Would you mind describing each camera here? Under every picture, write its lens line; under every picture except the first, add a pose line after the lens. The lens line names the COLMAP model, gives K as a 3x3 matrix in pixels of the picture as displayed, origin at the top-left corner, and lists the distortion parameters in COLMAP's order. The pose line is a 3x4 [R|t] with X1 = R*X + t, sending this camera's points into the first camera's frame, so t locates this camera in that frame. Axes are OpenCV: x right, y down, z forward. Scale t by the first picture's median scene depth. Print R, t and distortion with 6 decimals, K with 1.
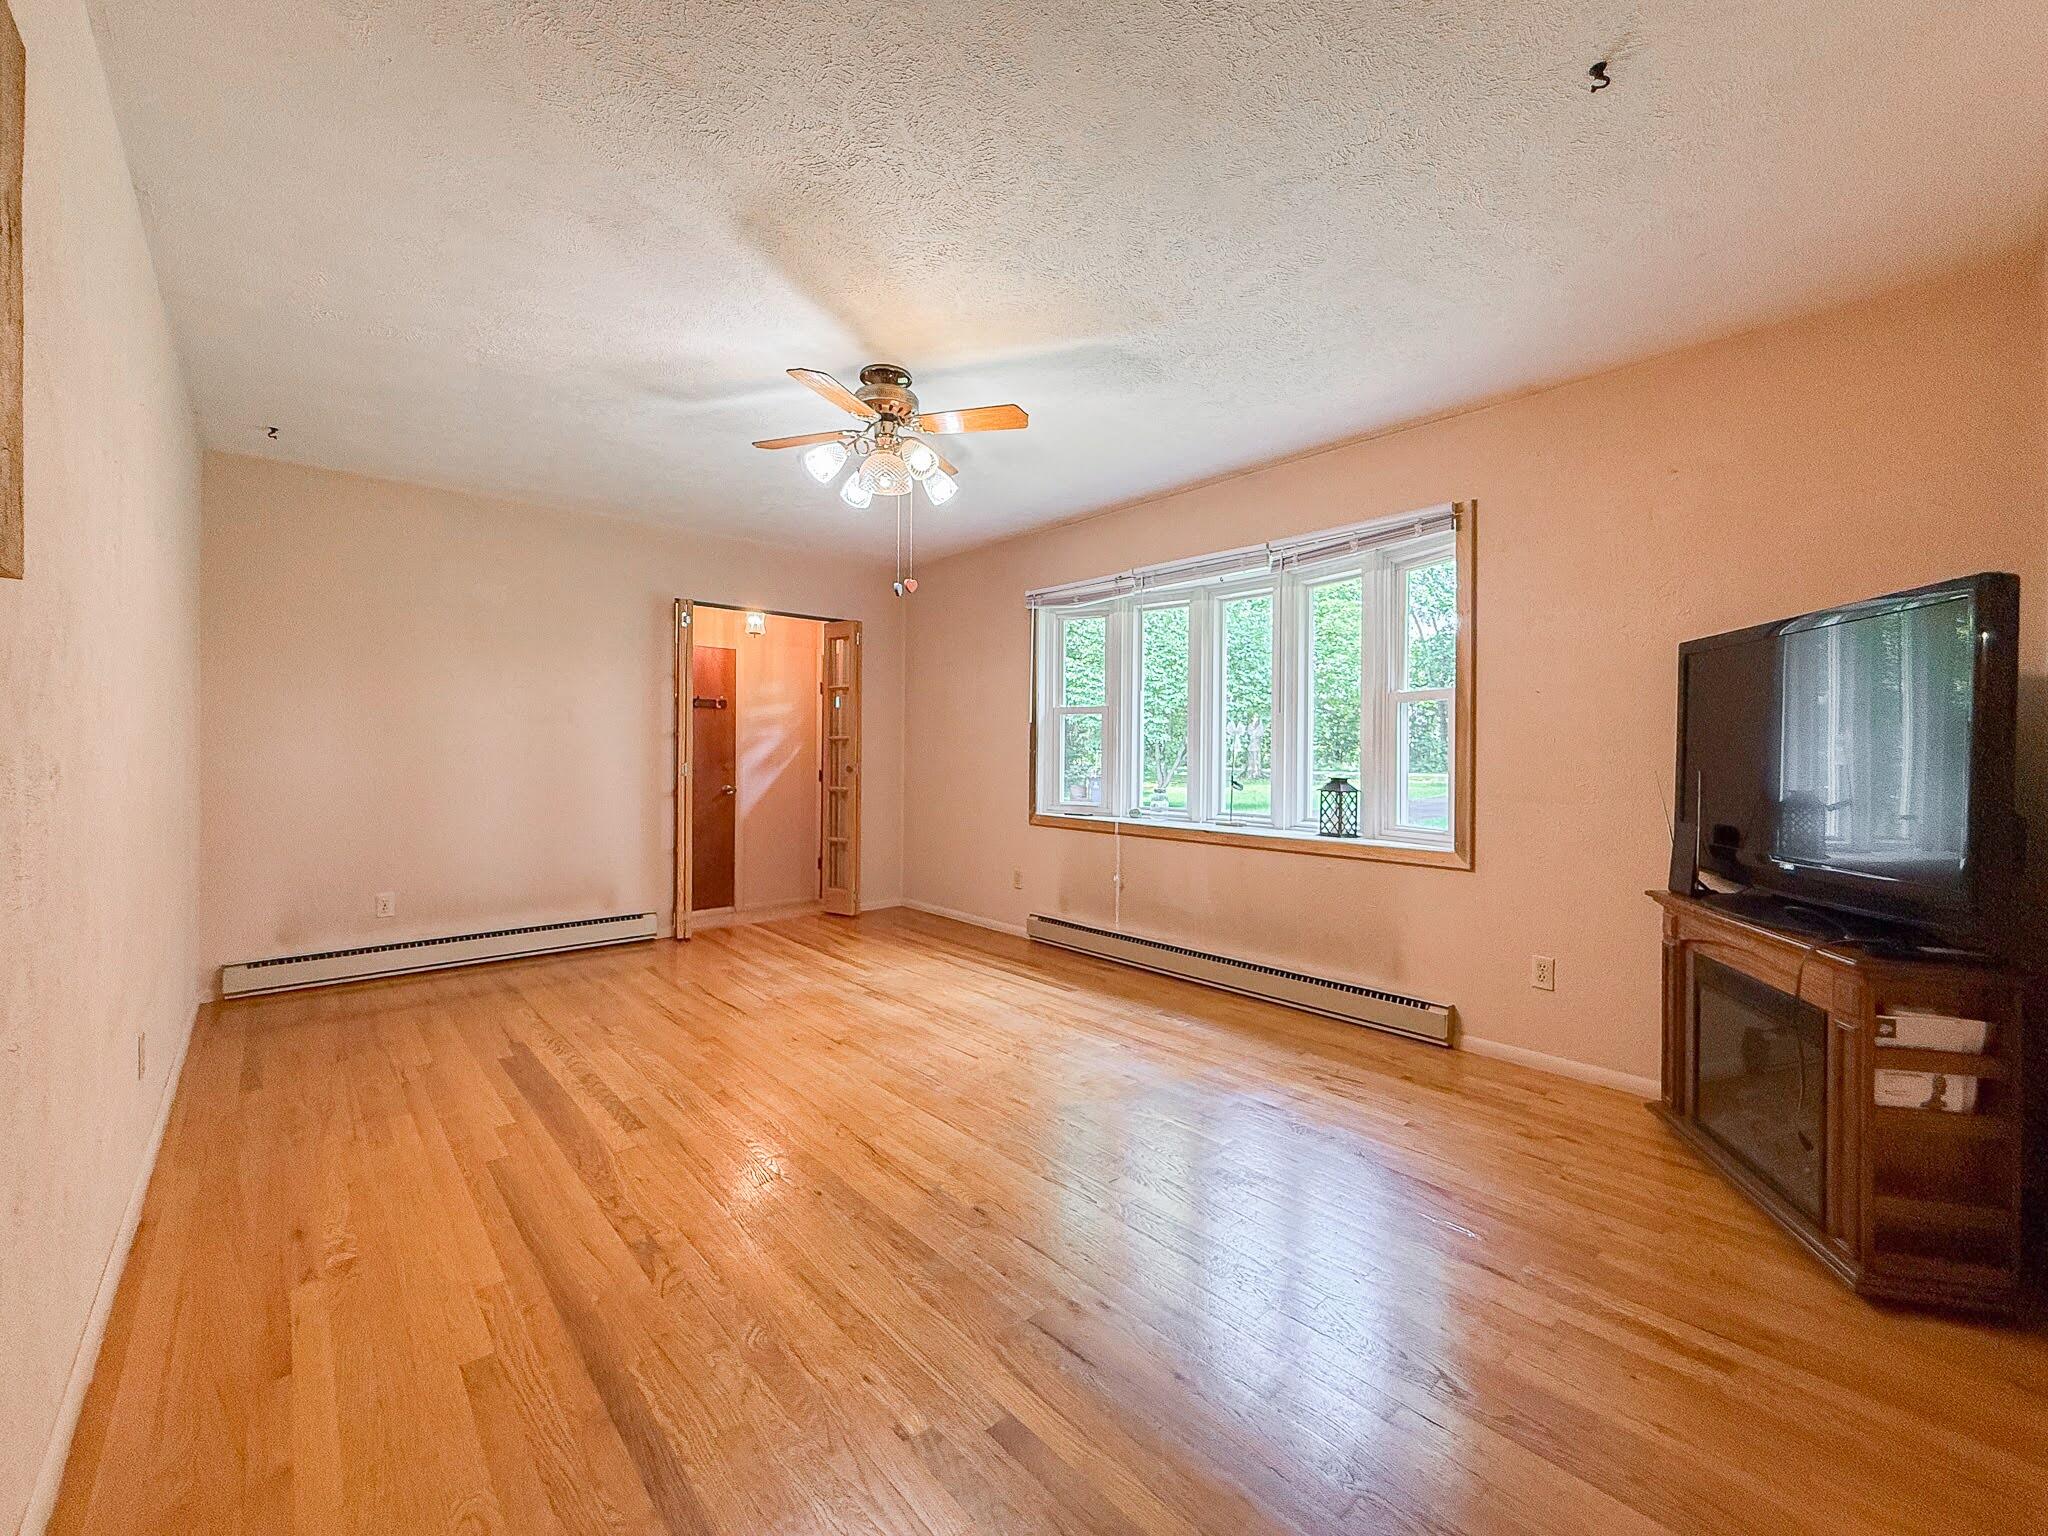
lens RADIAL K [[835.4, 0, 1034.1], [0, 835.4, 750.8], [0, 0, 1]] dist [-0.000611, 0.000852]
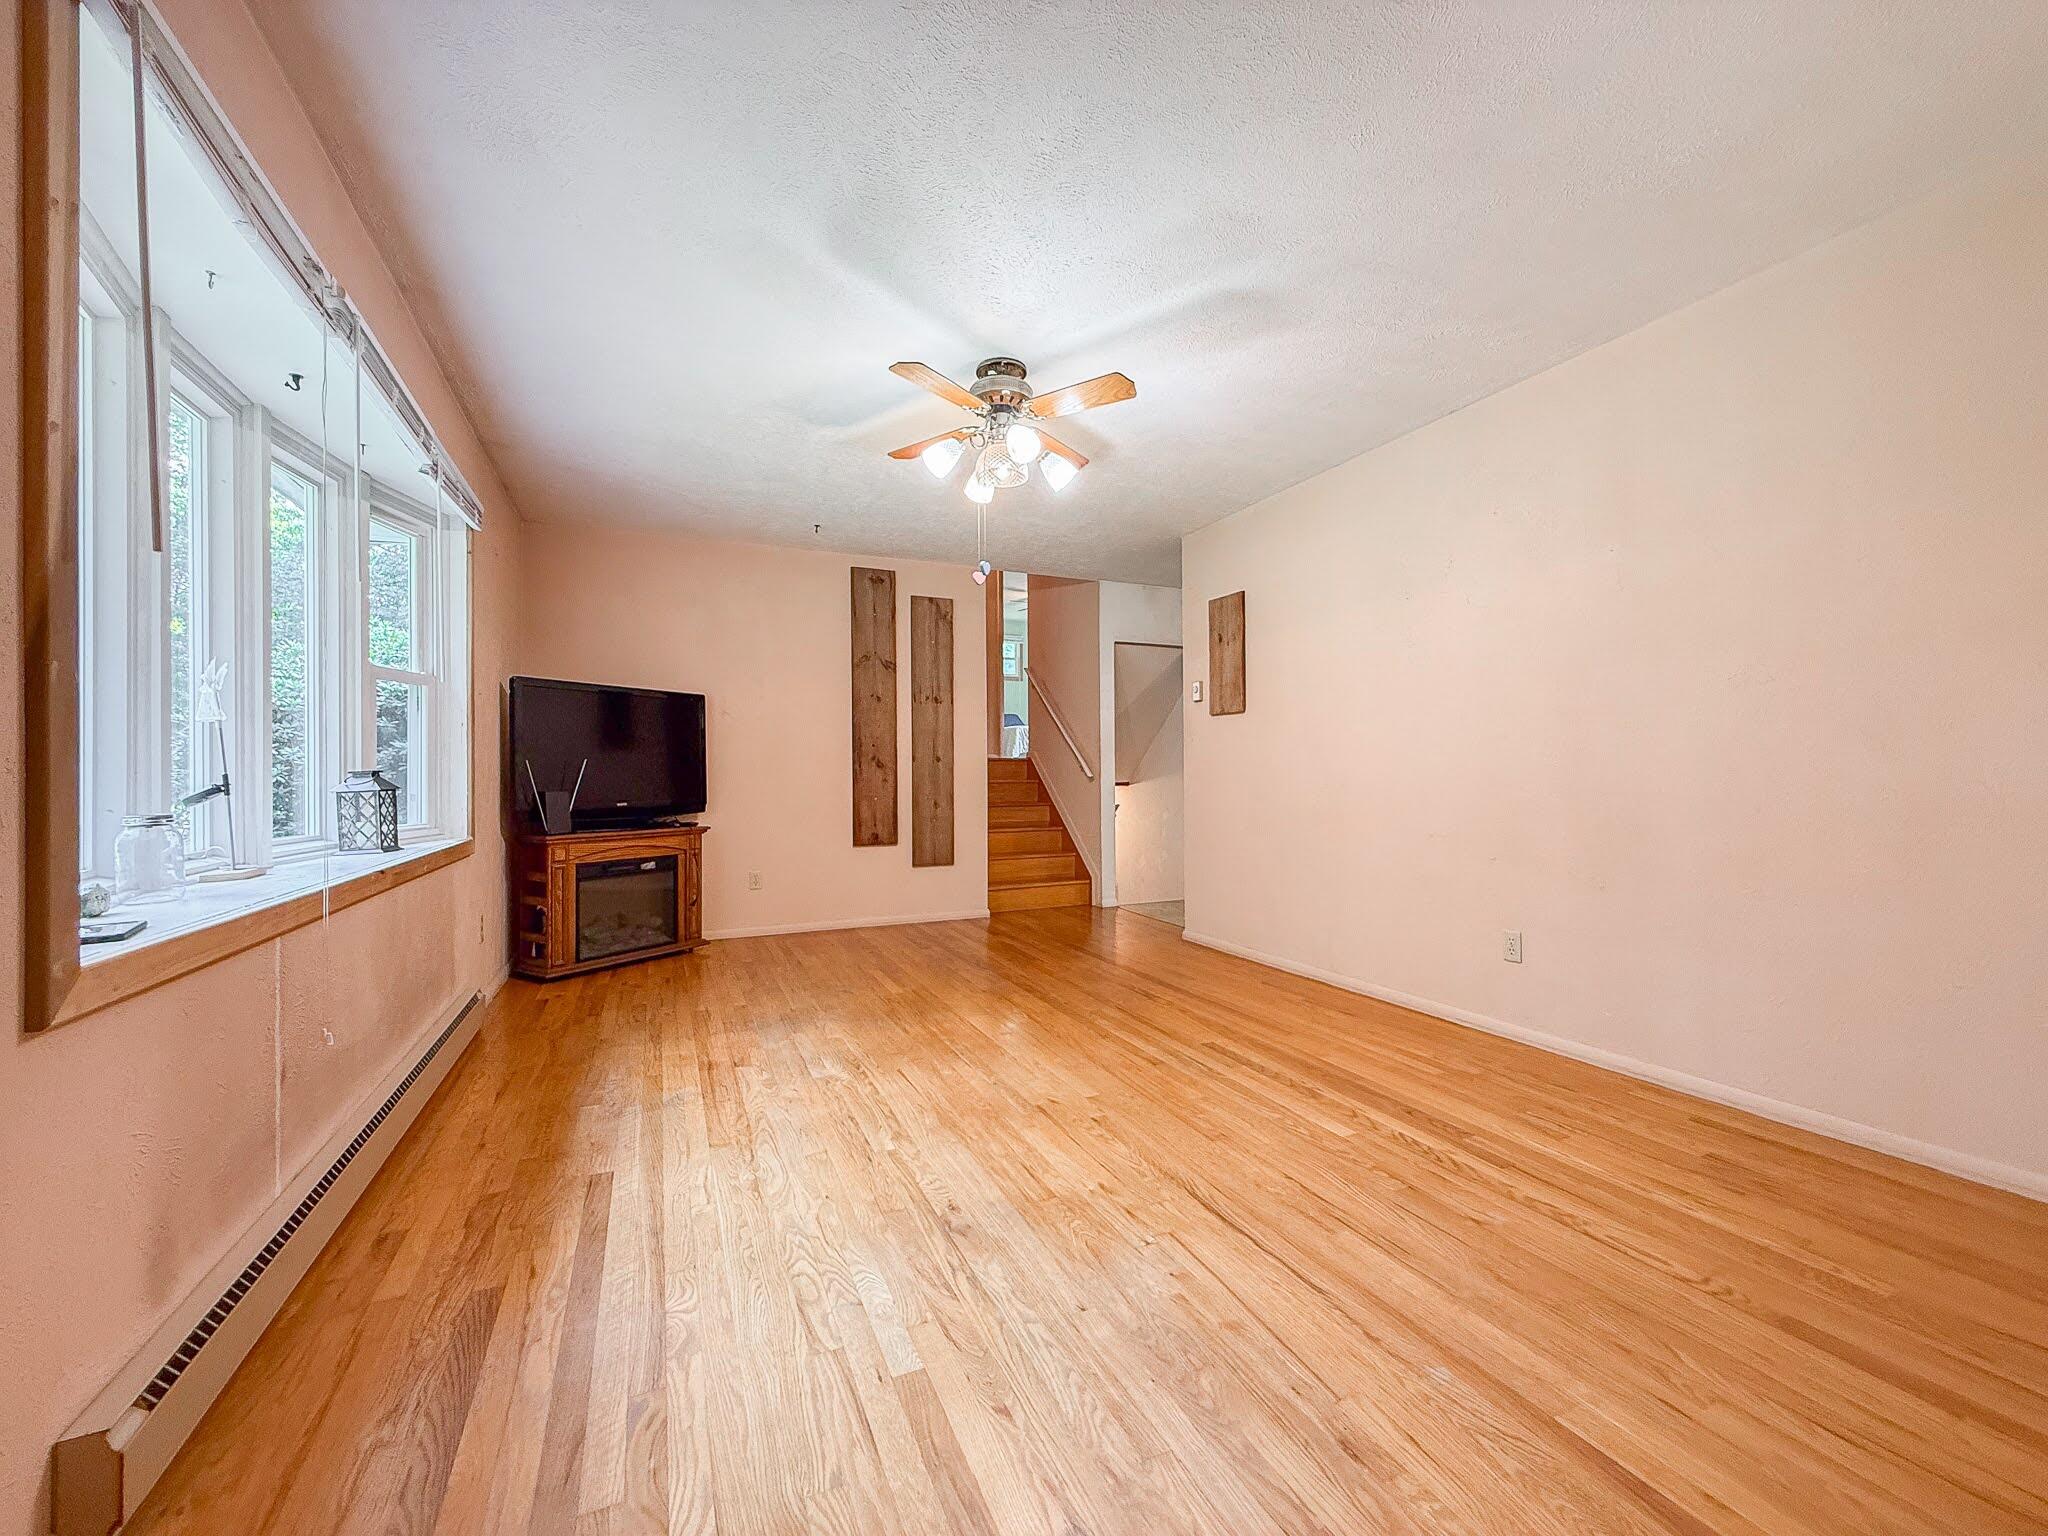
lens RADIAL K [[817.6, 0, 1019.8], [0, 817.6, 769.9], [0, 0, 1]] dist [-0.000482, 0.000290]
pose [[-0.952155, 0.000782, 0.305614, -0.404584], [-0.000978, 0.999984, -0.005606, 0.035886], [-0.305614, -0.005636, -0.952139, 1.561358]]
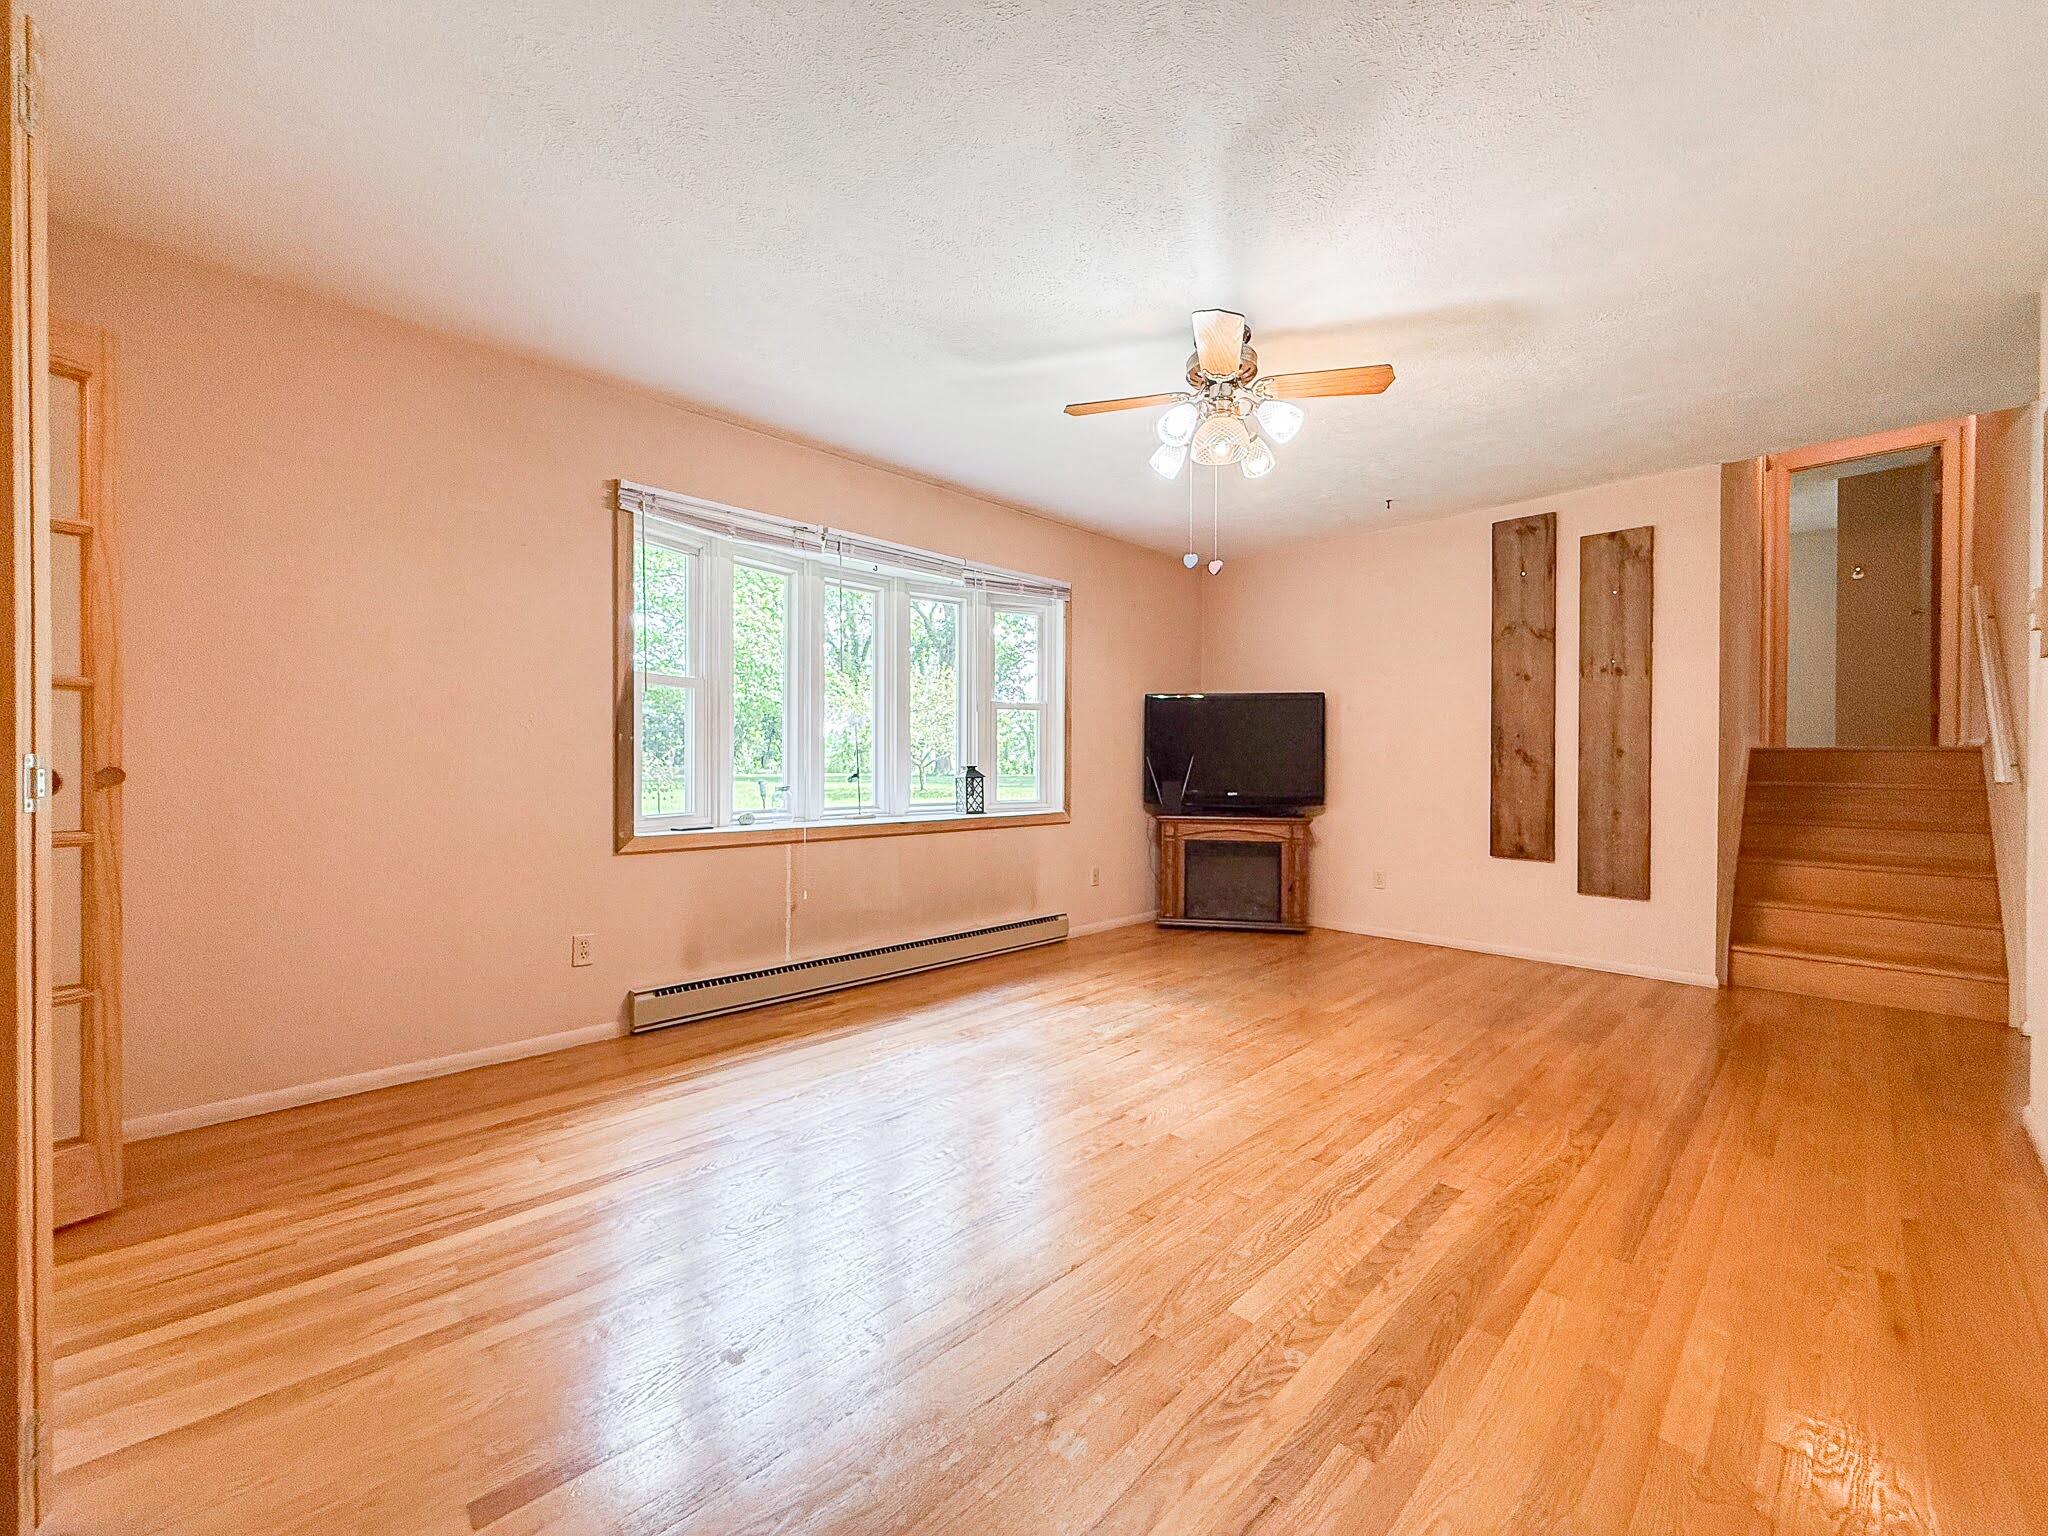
lens RADIAL K [[817.6, 0, 1019.8], [0, 817.6, 769.9], [0, 0, 1]] dist [-0.000482, 0.000290]
pose [[-0.037559, -0.015077, 0.999181, -0.877554], [-0.005622, 0.999874, 0.014877, 0.019928], [-0.999279, -0.005059, -0.037639, 1.013239]]
